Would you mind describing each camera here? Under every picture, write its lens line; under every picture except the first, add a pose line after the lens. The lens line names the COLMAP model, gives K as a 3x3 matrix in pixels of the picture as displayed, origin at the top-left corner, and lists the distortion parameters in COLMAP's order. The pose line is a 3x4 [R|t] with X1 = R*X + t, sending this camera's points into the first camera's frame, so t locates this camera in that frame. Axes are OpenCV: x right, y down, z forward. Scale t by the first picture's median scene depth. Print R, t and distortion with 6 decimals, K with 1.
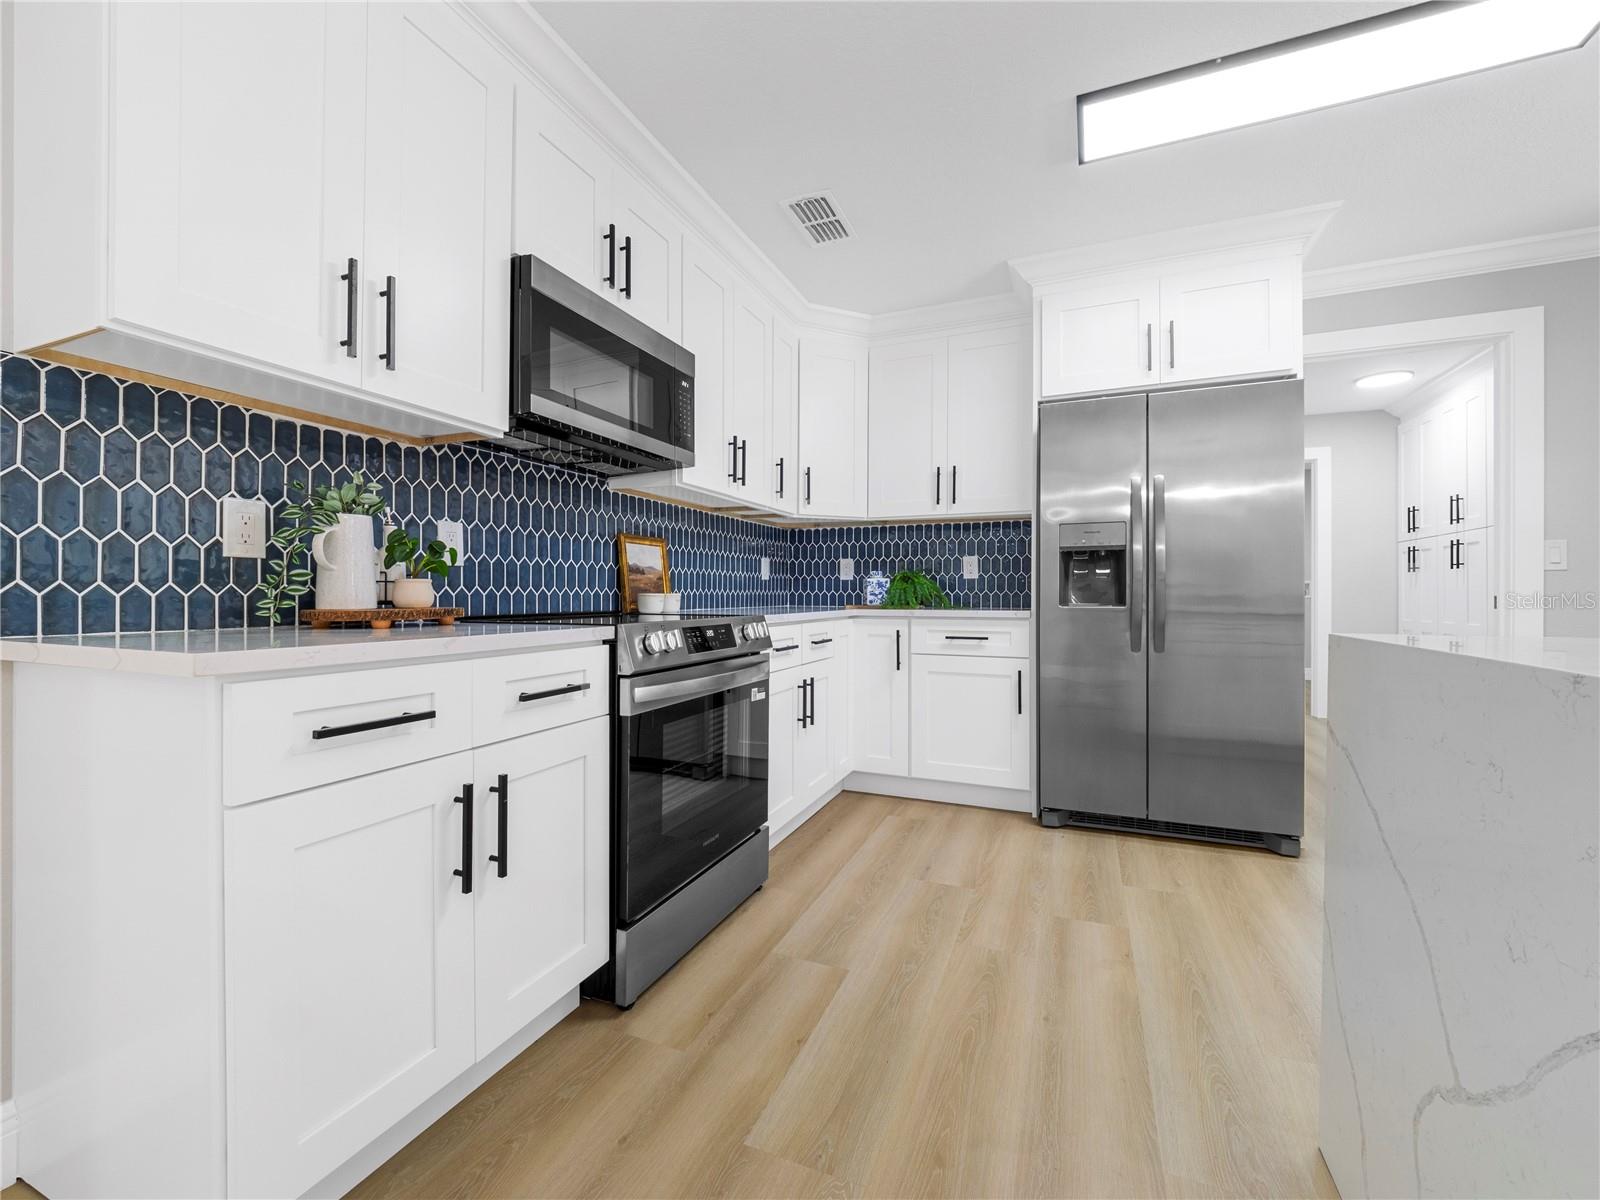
lens RADIAL K [[667.4, 0, 804.6], [0, 667.4, 595.5], [0, 0, 1]] dist [-0.003976, -0.000571]
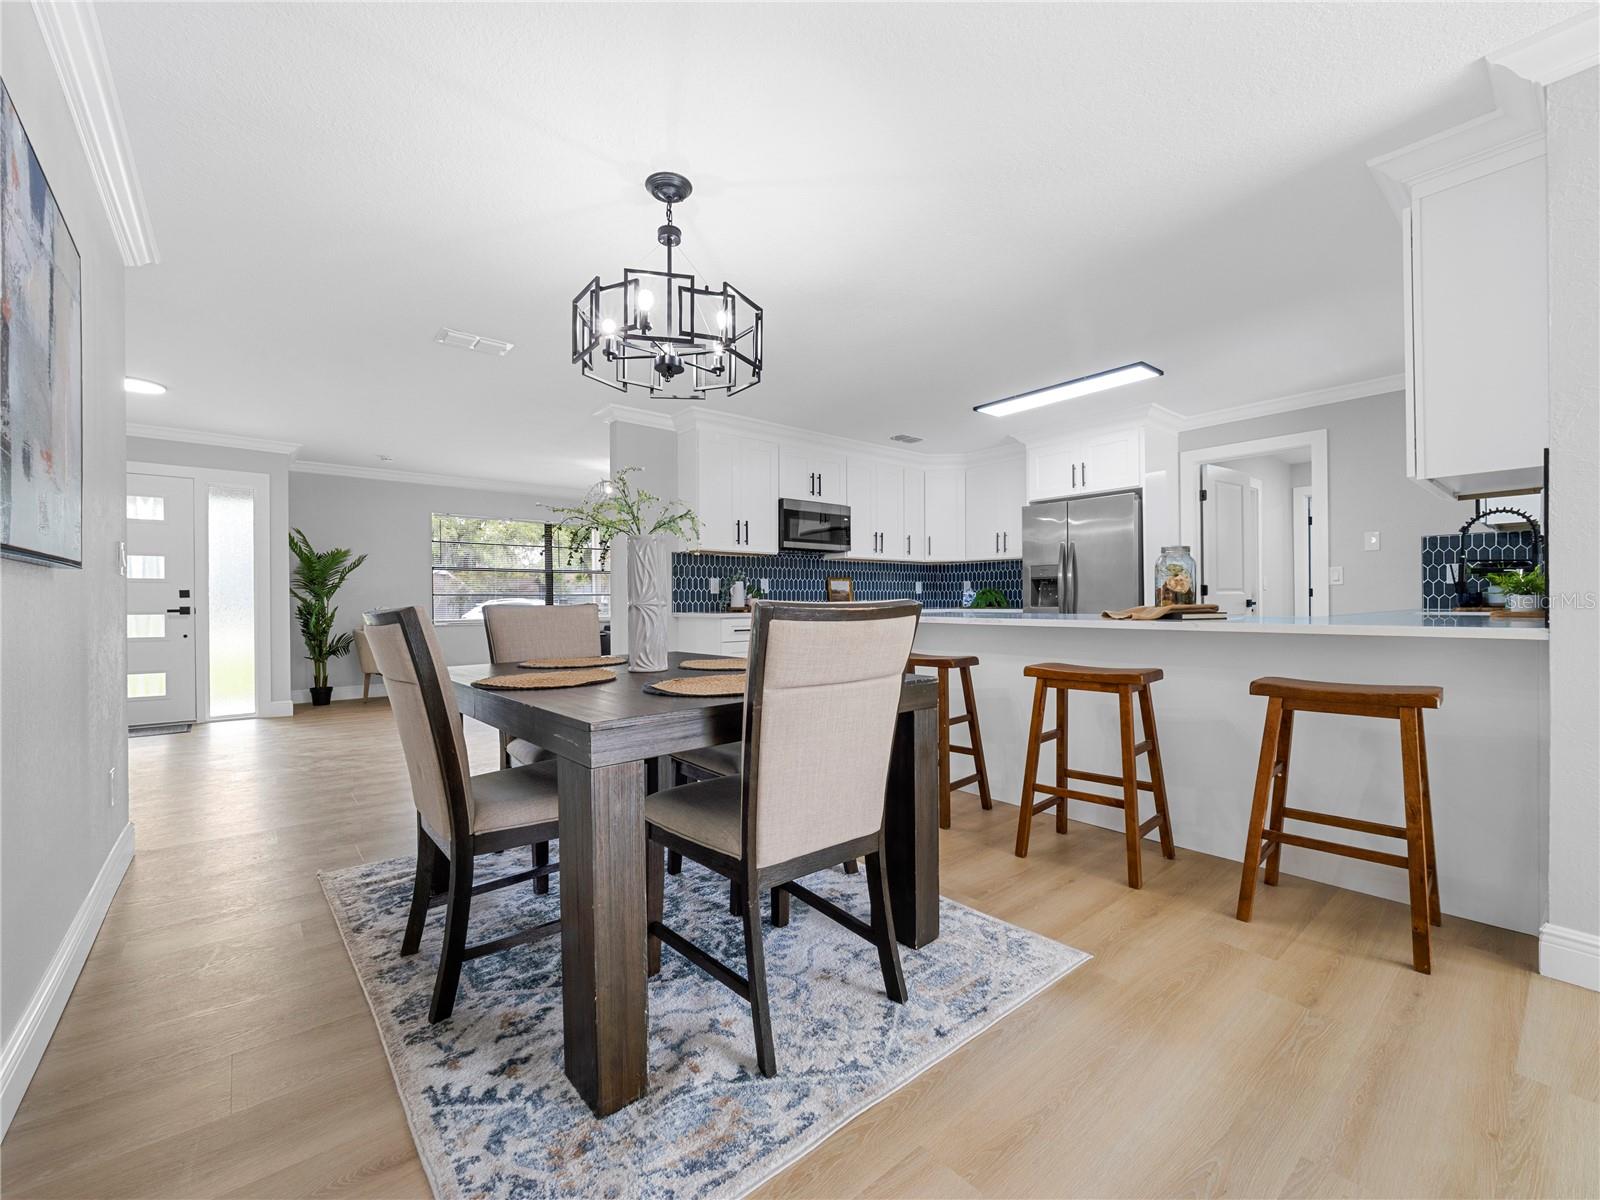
lens RADIAL K [[667.4, 0, 804.6], [0, 667.4, 595.5], [0, 0, 1]] dist [-0.003976, -0.000571]
pose [[0.889796, -0.010105, -0.456246, 1.014068], [0.006661, 0.999936, -0.009155, -0.005707], [0.456309, 0.005107, 0.889807, -1.616906]]
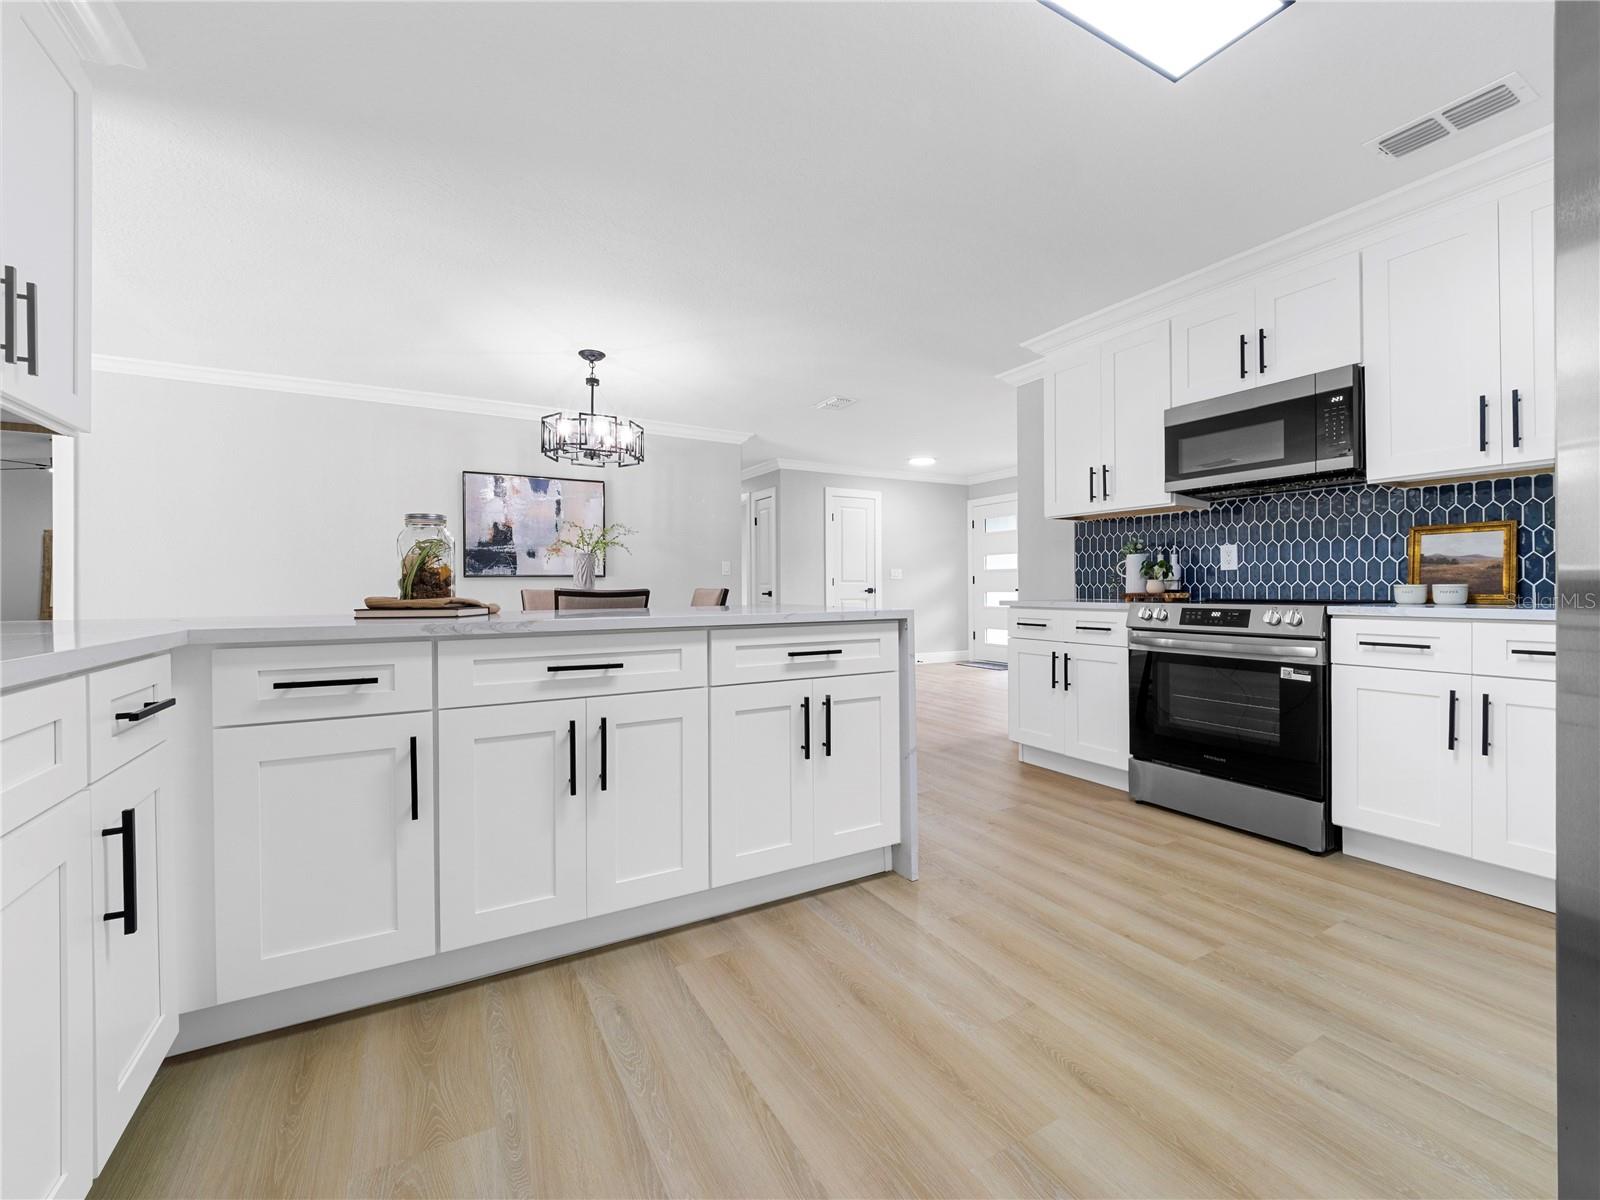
lens RADIAL K [[662.2, 0, 799.9], [0, 662.2, 583.9], [0, 0, 1]] dist [-0.008011, -0.000308]
pose [[-0.616955, -0.004190, -0.786987, 1.517928], [0.002006, 0.999974, -0.006896, 0.001707], [0.786996, -0.005833, -0.616931, 1.169977]]
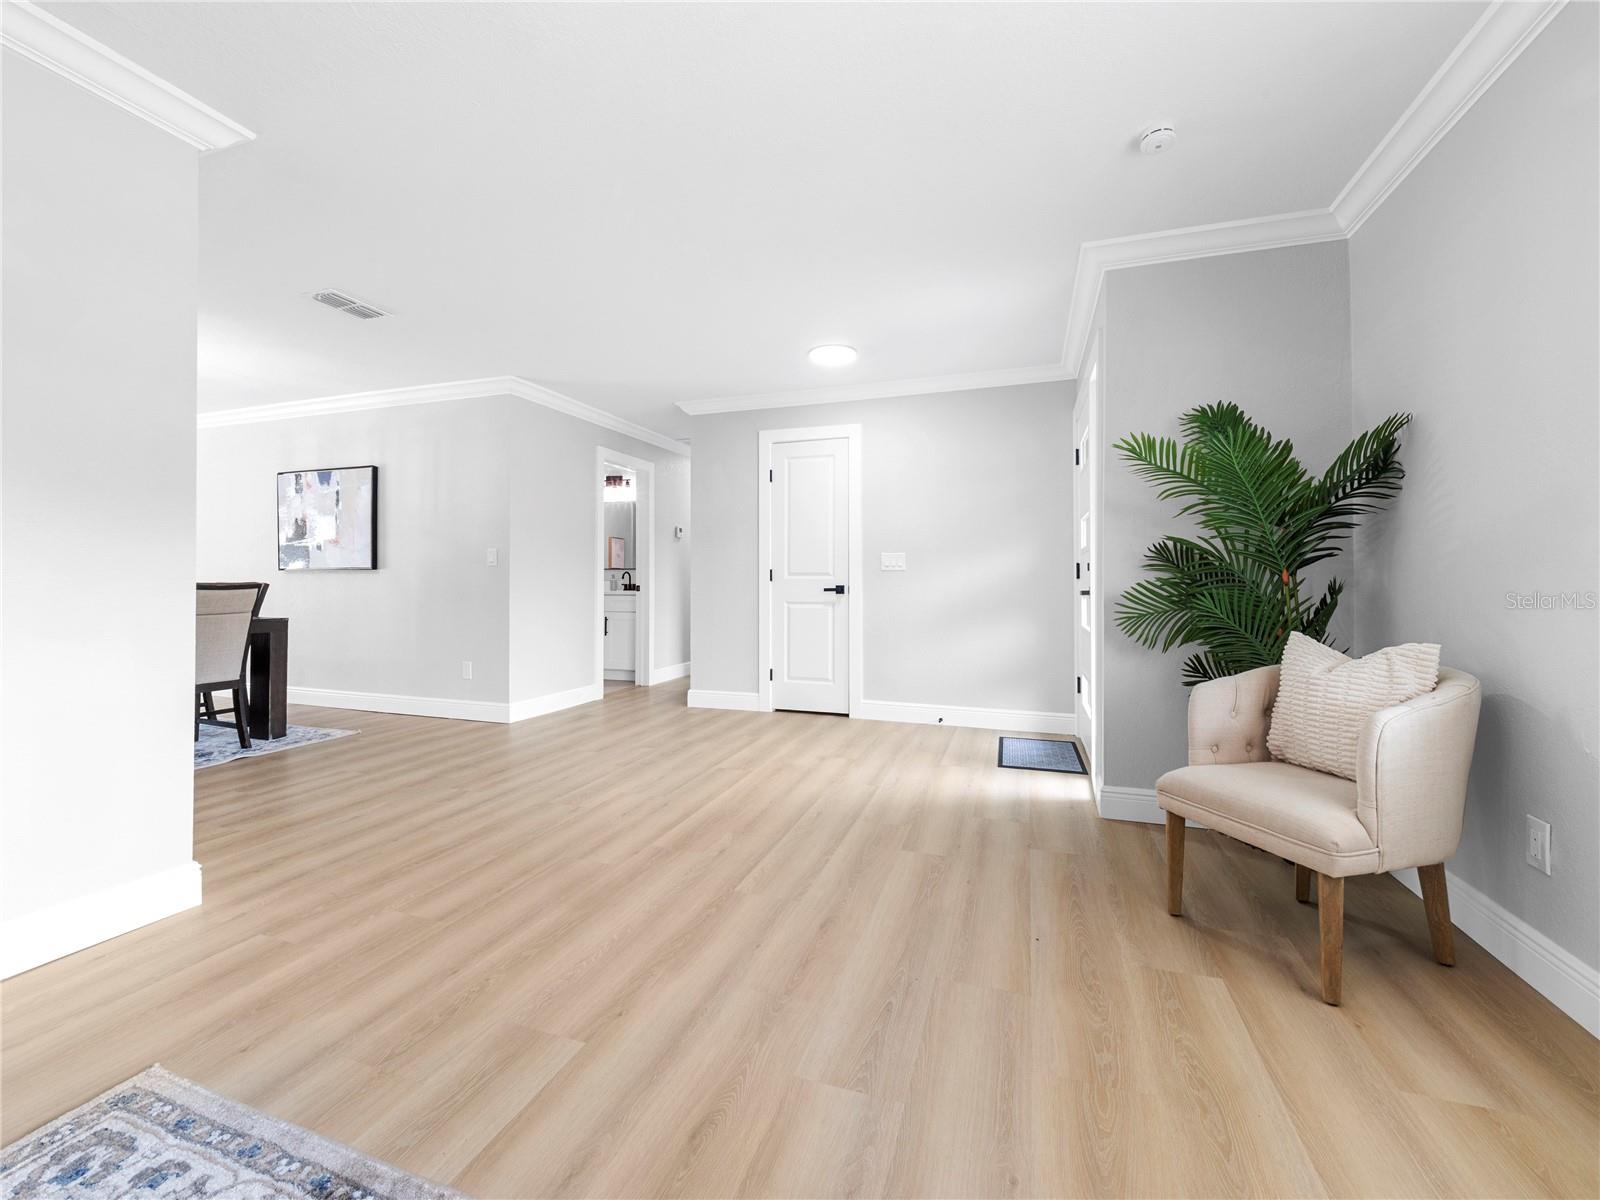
lens RADIAL K [[659.9, 0, 796.2], [0, 659.9, 586.8], [0, 0, 1]] dist [-0.001092, -0.000554]
pose [[-0.998236, -0.007067, -0.058952, -1.707754], [-0.006902, 0.999972, -0.002996, 0.014001], [0.058971, -0.002583, -0.998256, 1.436680]]
